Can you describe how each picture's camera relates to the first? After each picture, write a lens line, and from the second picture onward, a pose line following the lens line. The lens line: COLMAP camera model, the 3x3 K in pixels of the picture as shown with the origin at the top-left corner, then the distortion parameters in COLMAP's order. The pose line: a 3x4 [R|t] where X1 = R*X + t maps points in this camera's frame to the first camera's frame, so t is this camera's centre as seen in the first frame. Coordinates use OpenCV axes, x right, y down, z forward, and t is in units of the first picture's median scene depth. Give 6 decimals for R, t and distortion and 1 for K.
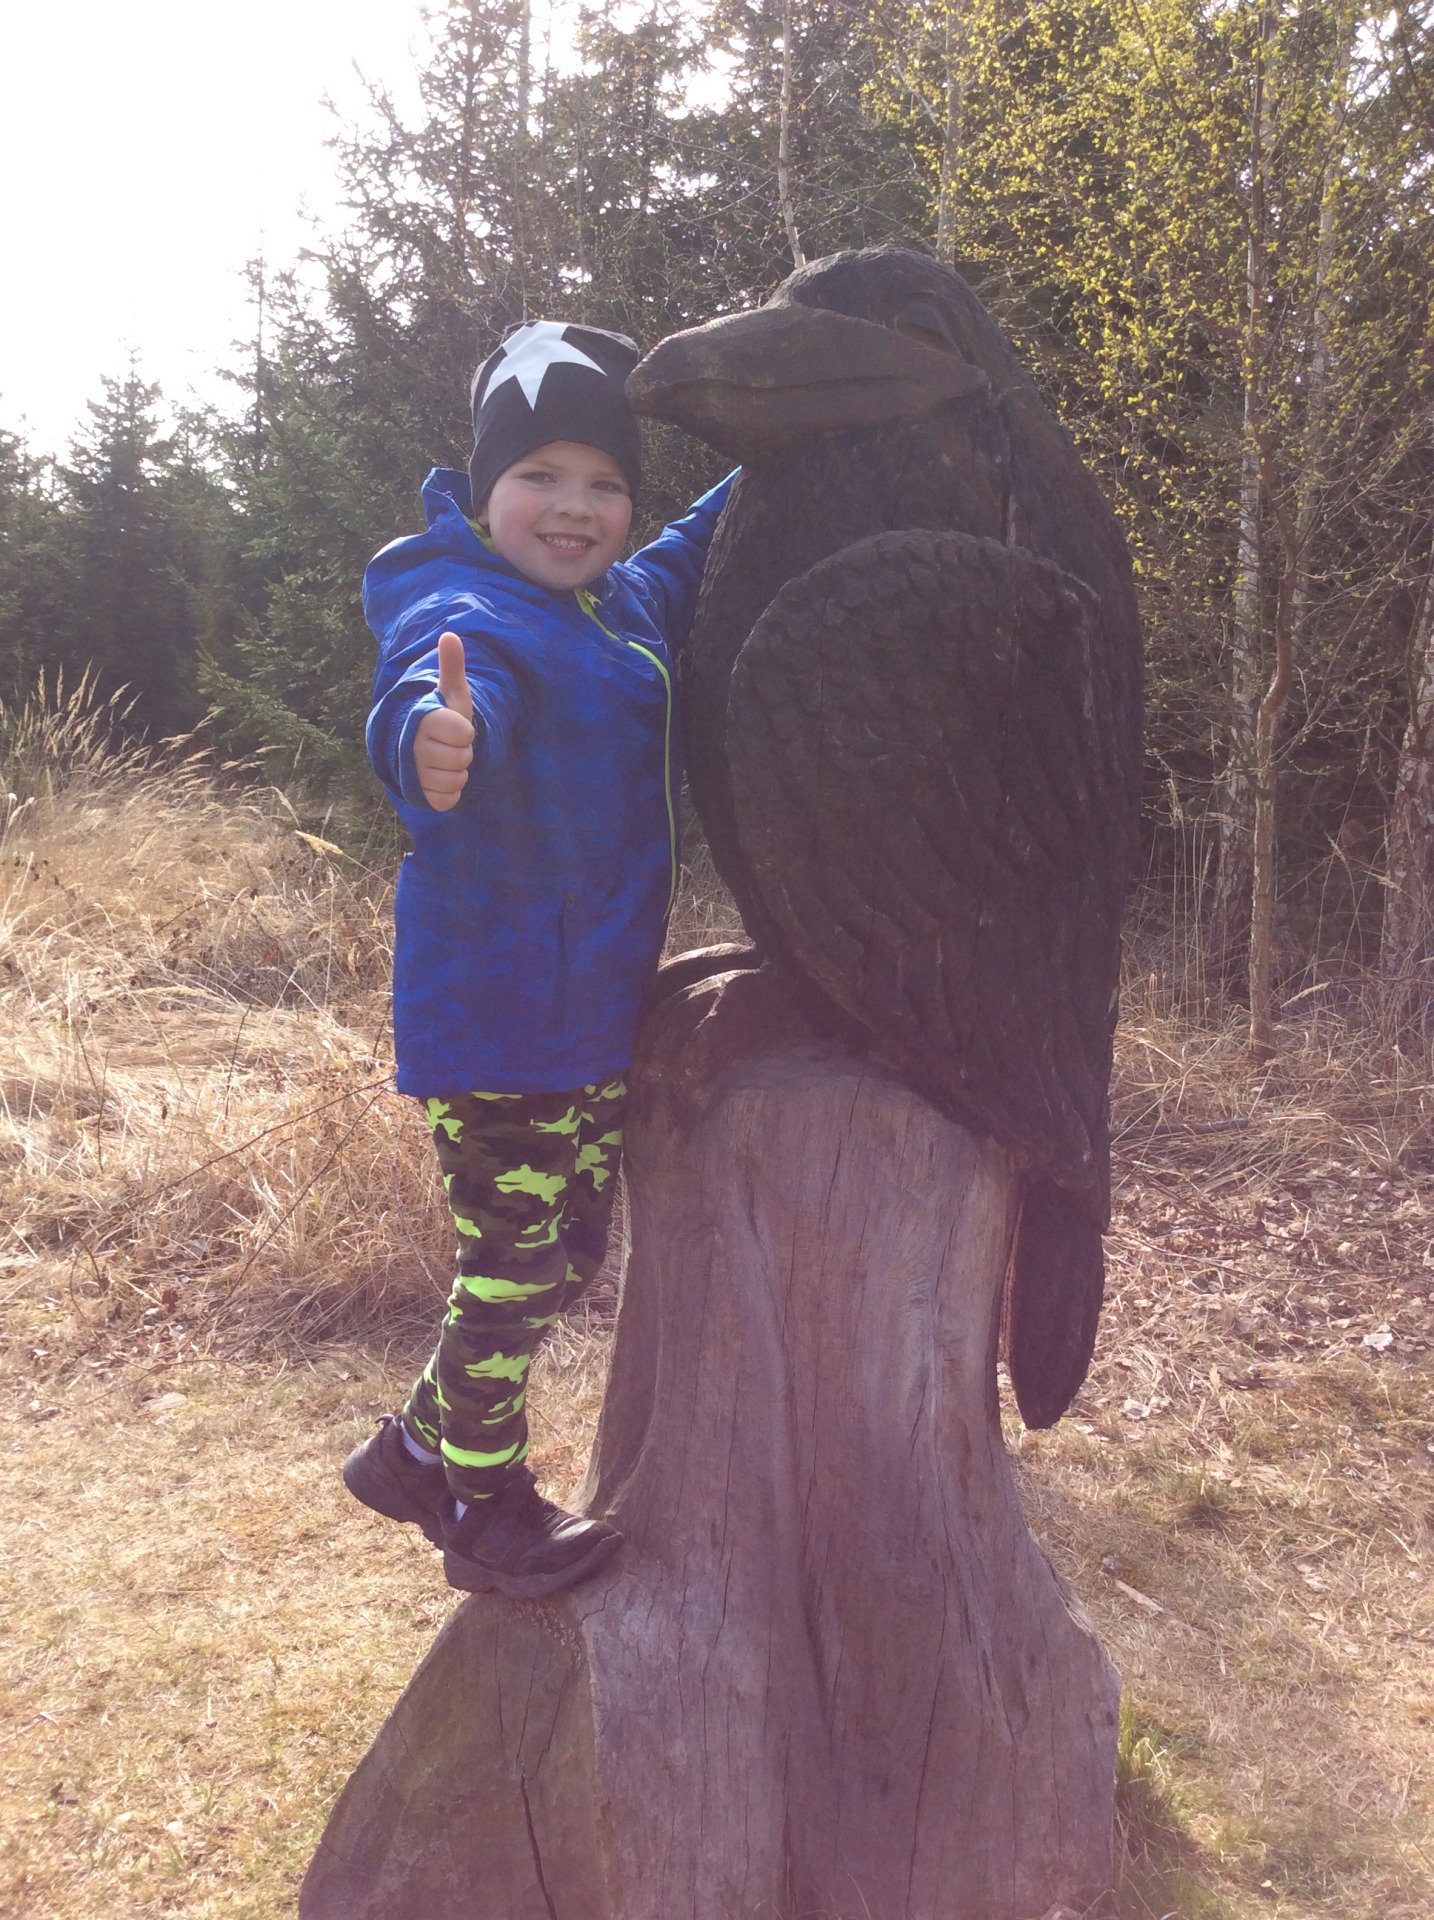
lens RADIAL K [[1791.3, 0, 661.7], [0, 1791.3, 918.3], [0, 0, 1]] dist [0.023187, 0.000000]
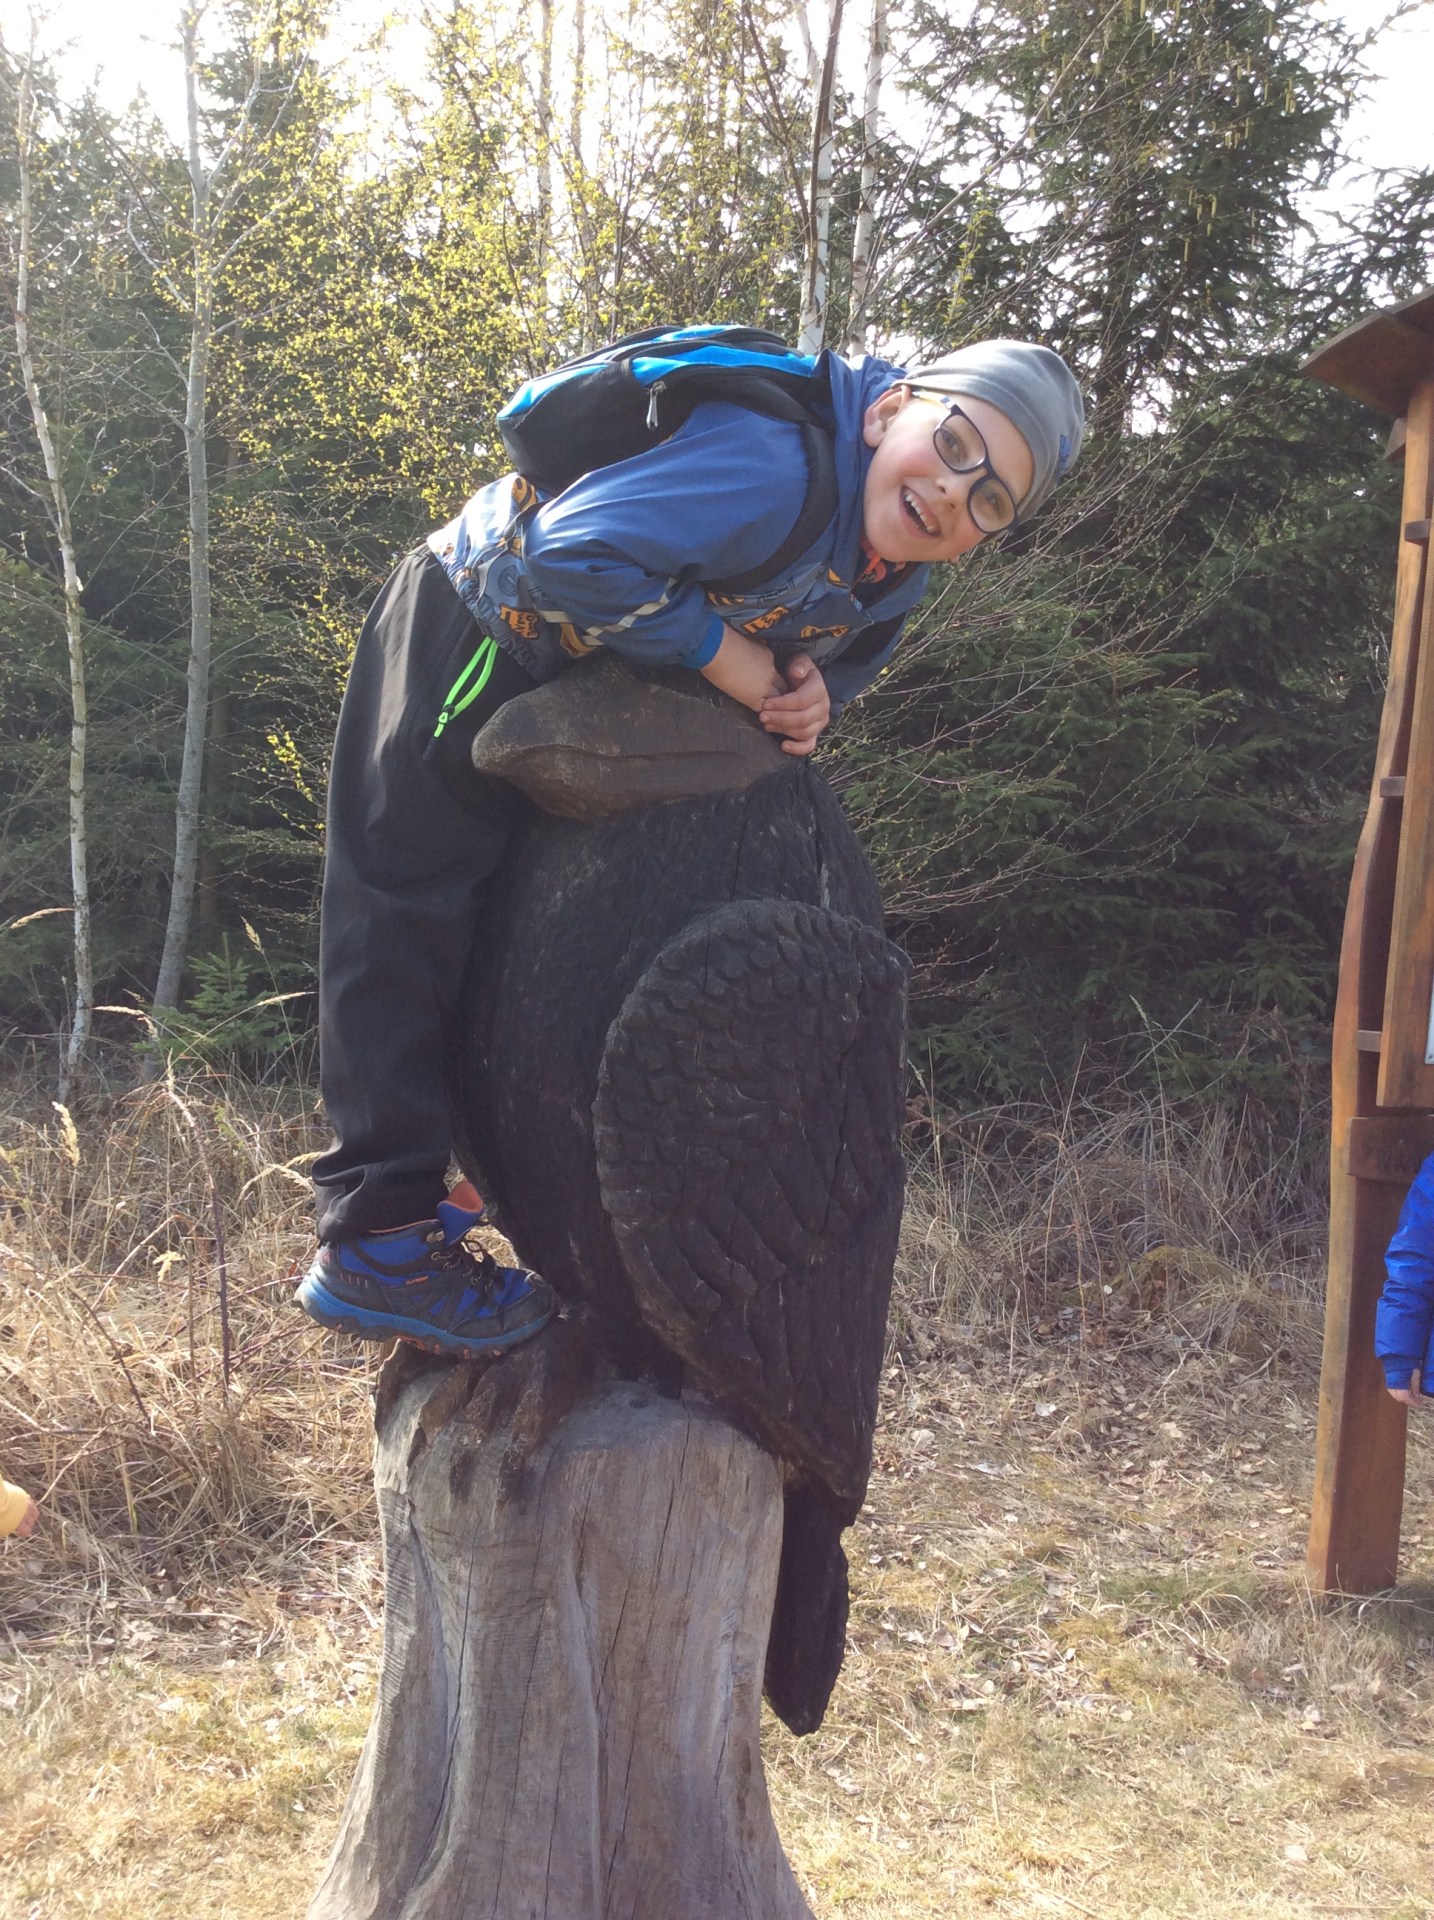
lens RADIAL K [[1791.3, 0, 690.8], [0, 1791.3, 908.7], [0, 0, 1]] dist [0.023187, 0.000000]
pose [[0.881662, 0.002036, 0.471878, -0.364515], [0.037897, 0.996455, -0.075105, -0.121851], [-0.470358, 0.084100, 0.878459, 0.080388]]
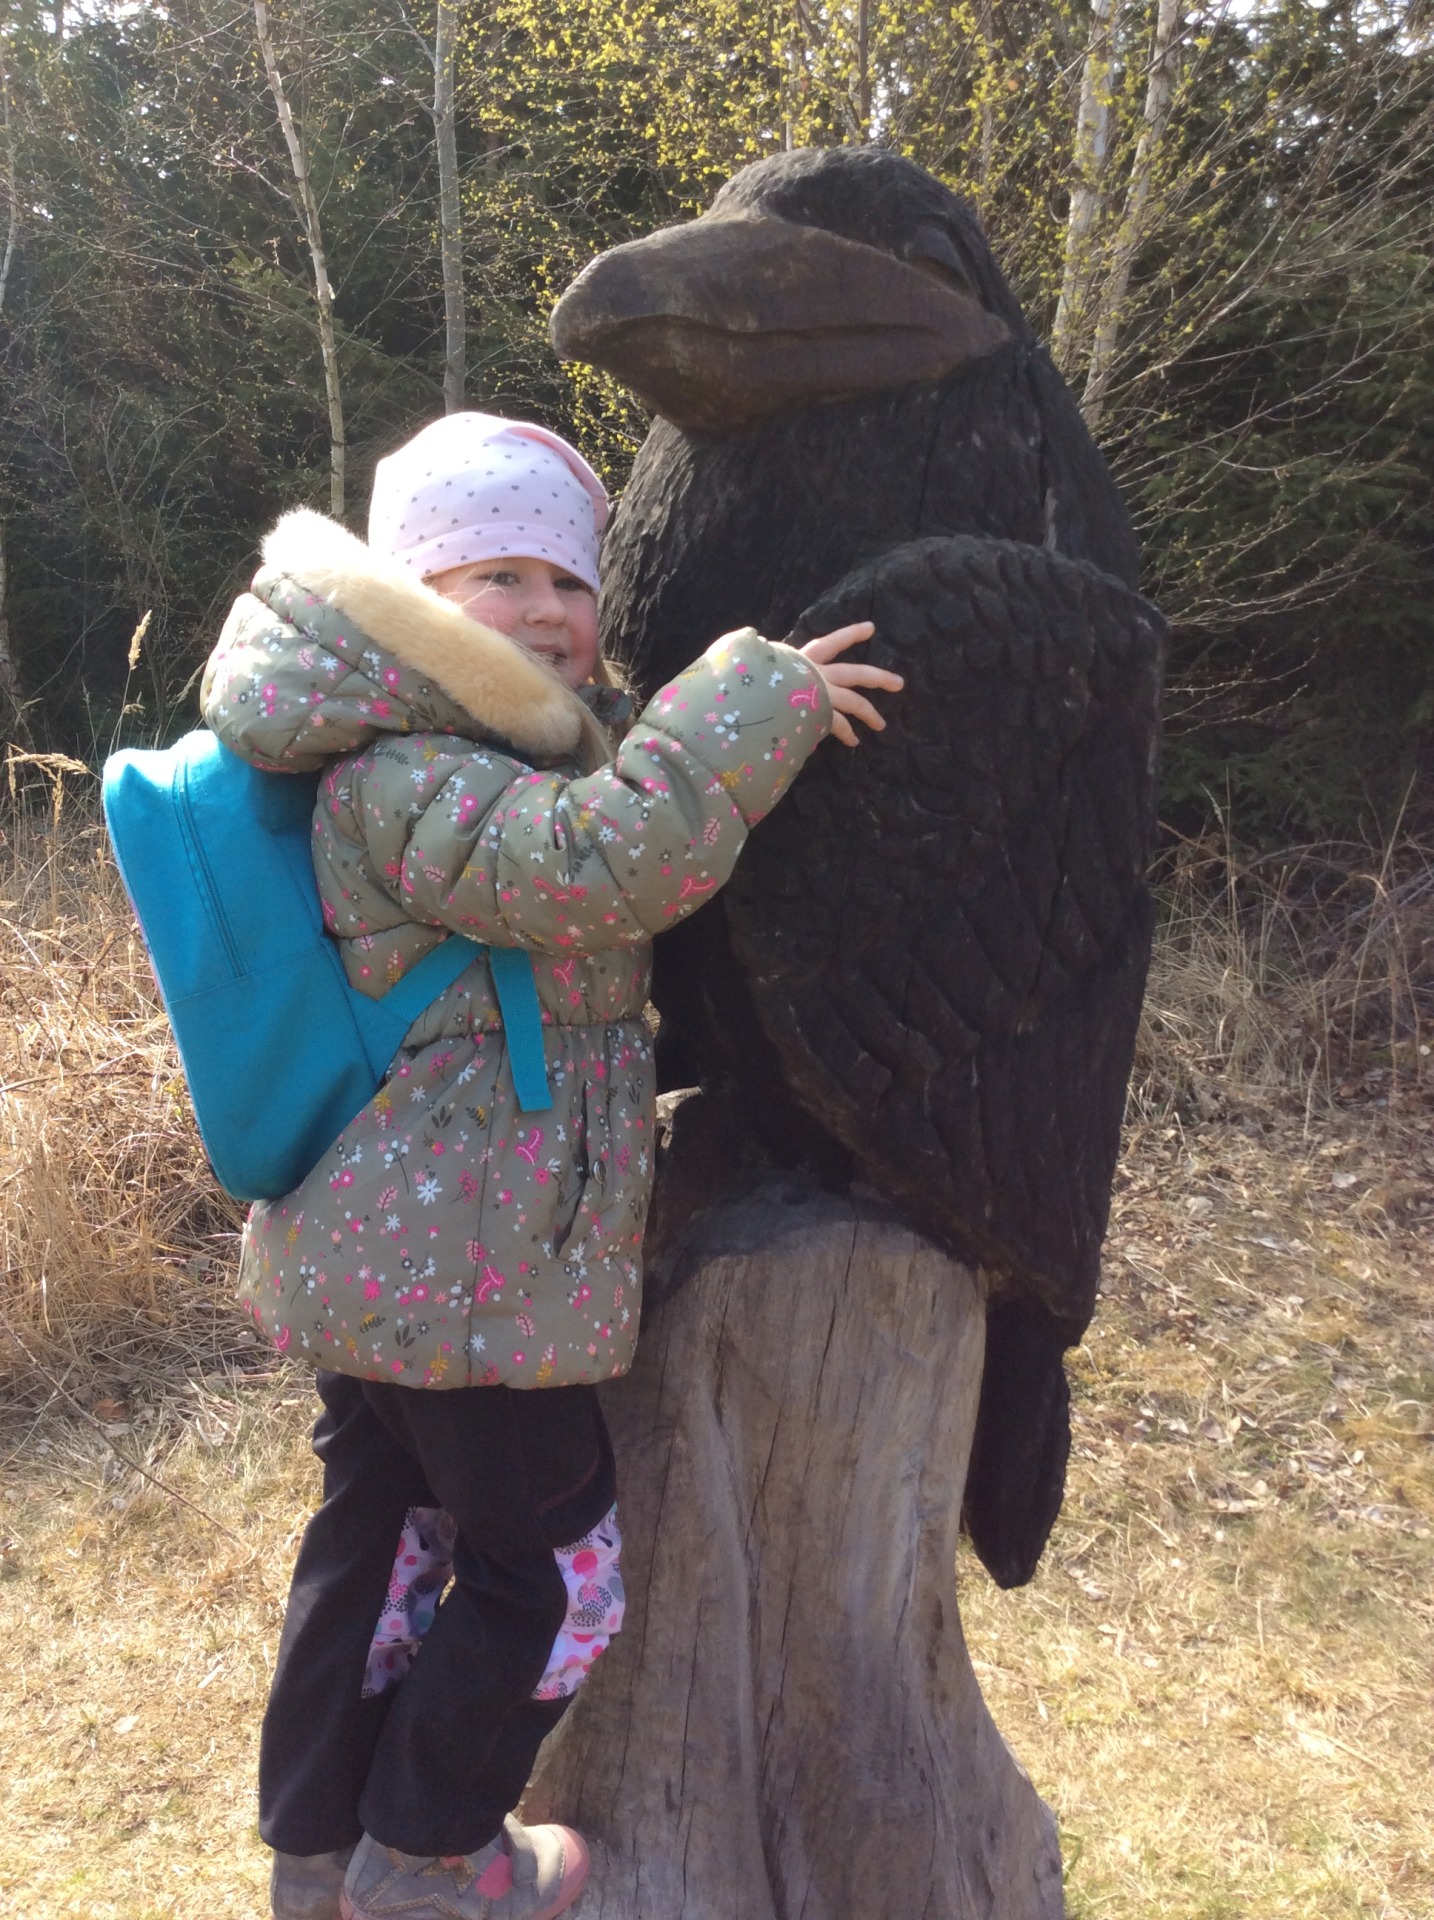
lens RADIAL K [[1791.3, 0, 710.1], [0, 1791.3, 935.1], [0, 0, 1]] dist [0.023187, 0.000000]
pose [[0.943783, -0.057695, 0.325491, -0.198249], [0.033941, 0.996360, 0.078198, -0.101121], [-0.328817, -0.062755, 0.942306, 0.279499]]
